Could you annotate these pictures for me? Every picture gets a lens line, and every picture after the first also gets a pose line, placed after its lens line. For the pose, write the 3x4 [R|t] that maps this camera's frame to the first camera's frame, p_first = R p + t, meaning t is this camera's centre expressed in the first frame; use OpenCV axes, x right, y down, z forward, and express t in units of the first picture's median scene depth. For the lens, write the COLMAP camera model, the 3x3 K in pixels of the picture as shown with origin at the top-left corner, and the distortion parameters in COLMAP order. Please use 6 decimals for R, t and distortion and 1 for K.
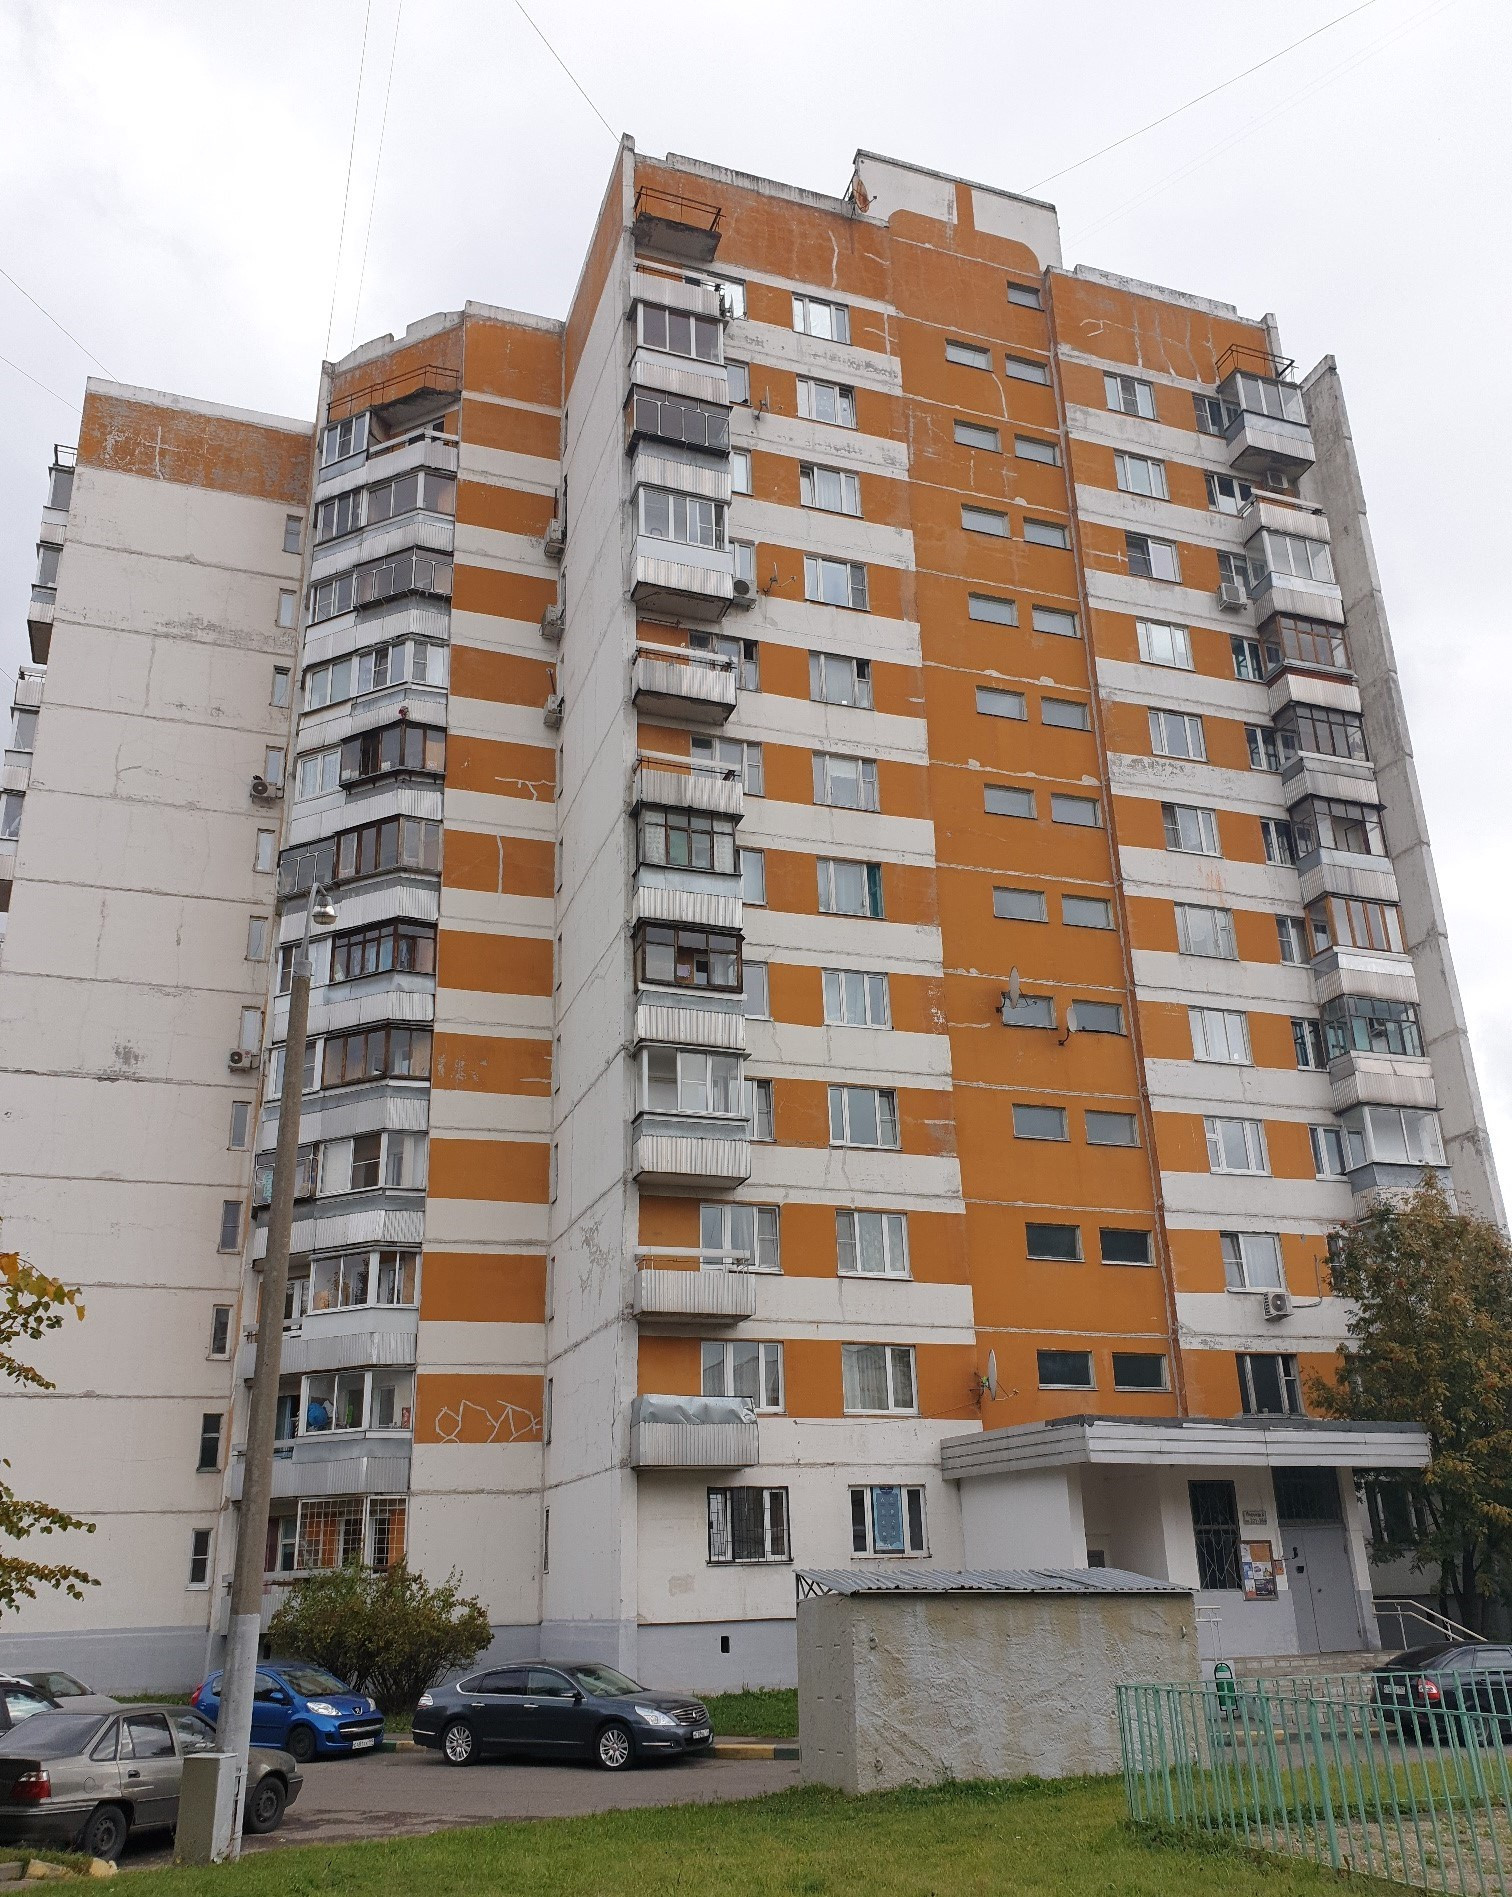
lens RADIAL K [[1594.4, 0, 759.8], [0, 1594.4, 993.0], [0, 0, 1]] dist [0.064164, -0.171641]
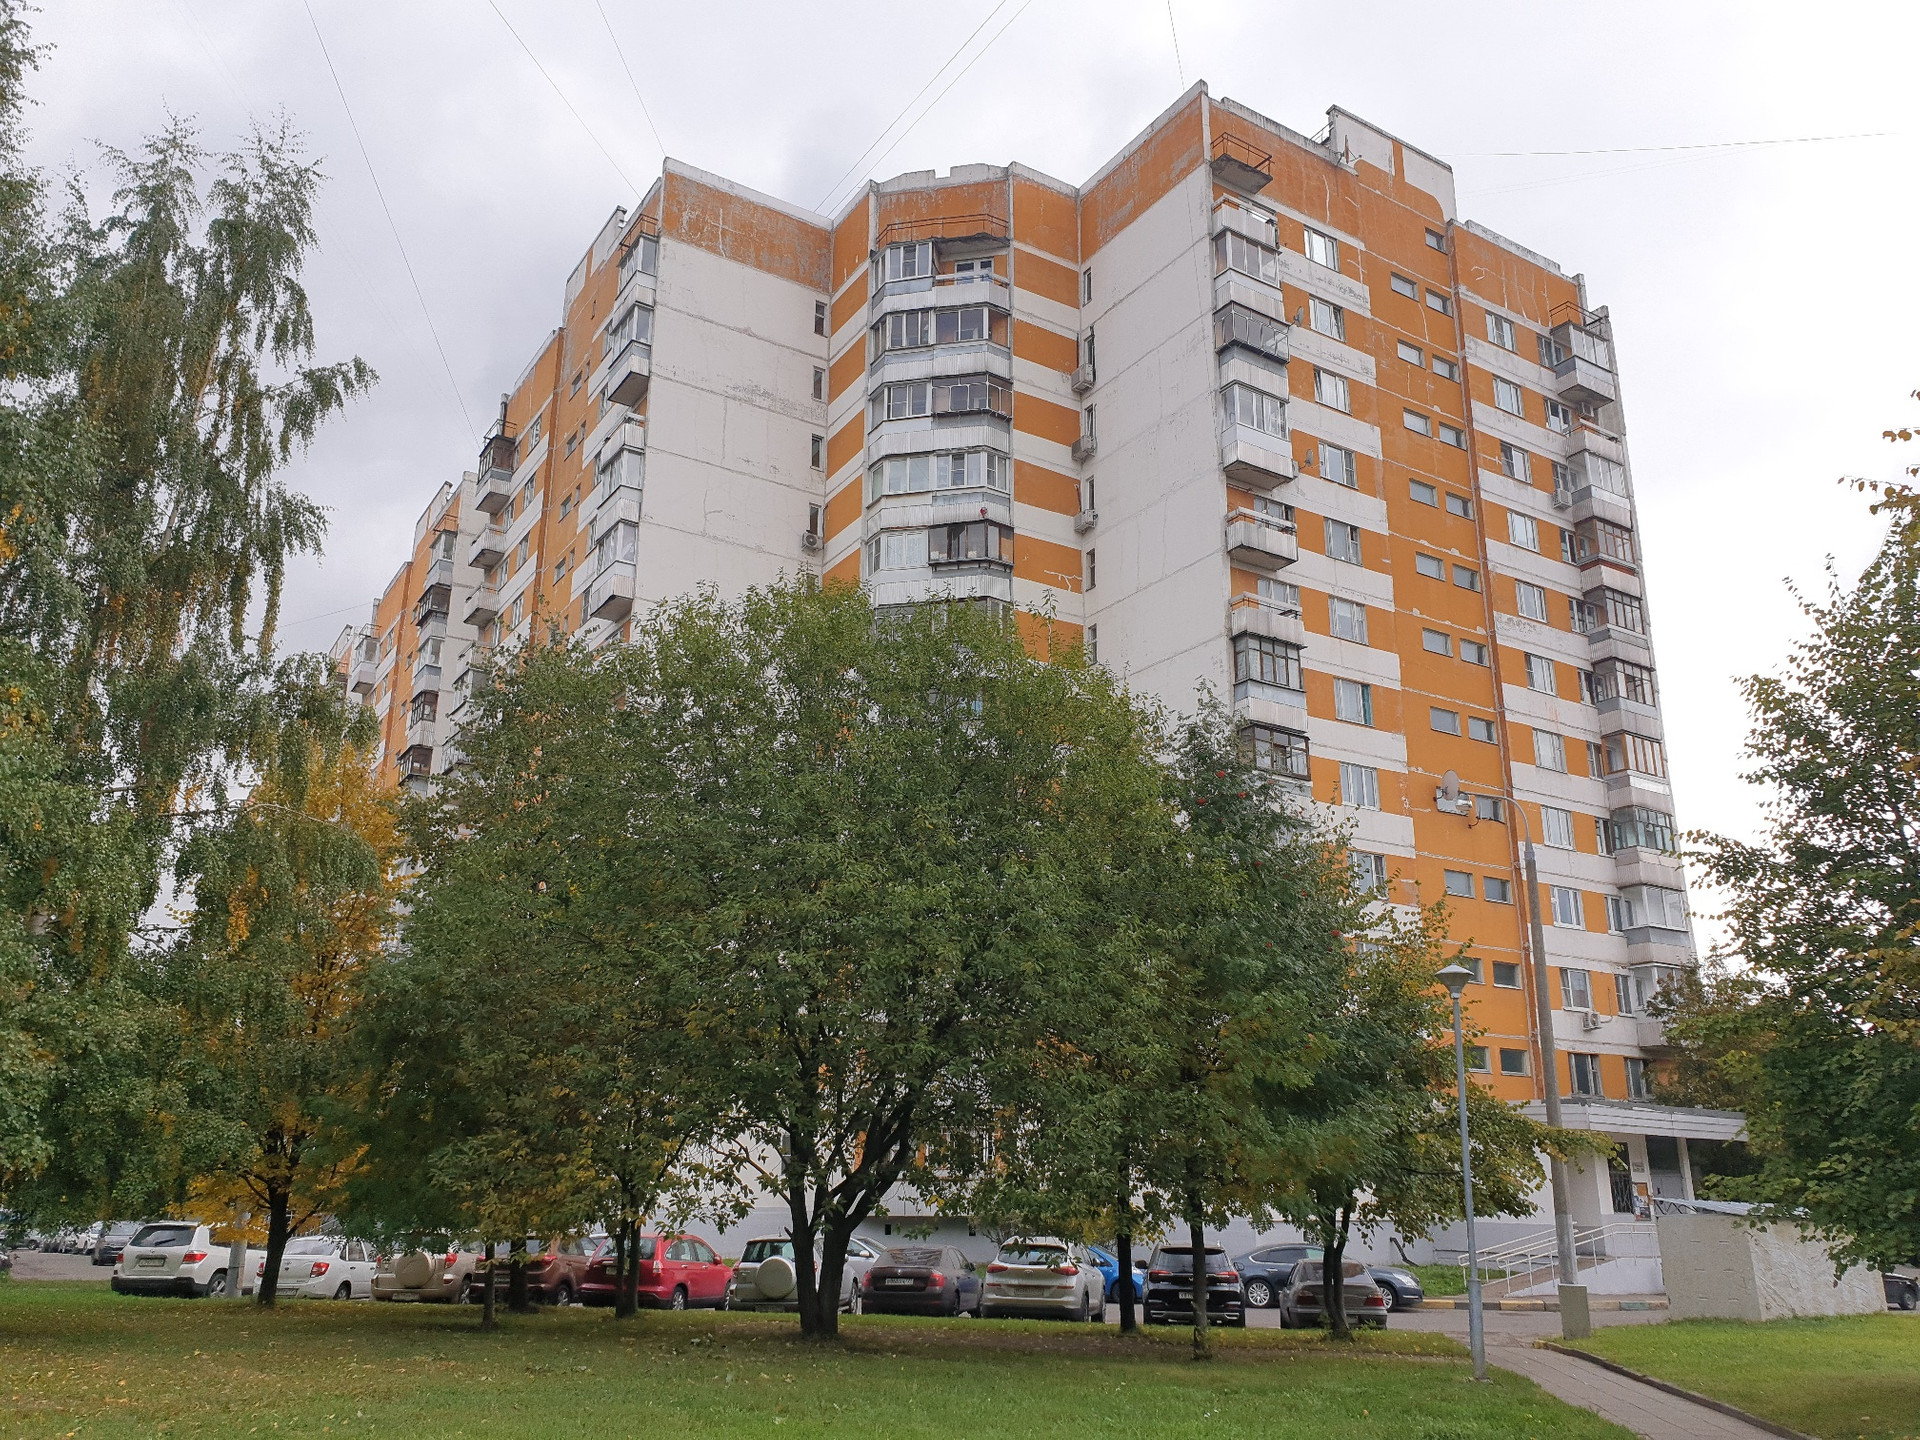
lens RADIAL K [[1516.0, 0, 970.4], [0, 1516.0, 726.9], [0, 0, 1]] dist [0.000607, 0.000737]
pose [[0.972278, 0.102706, 0.210066, -0.463233], [-0.115281, 0.992149, 0.048487, -0.060999], [-0.203437, -0.071359, 0.976484, -0.178468]]
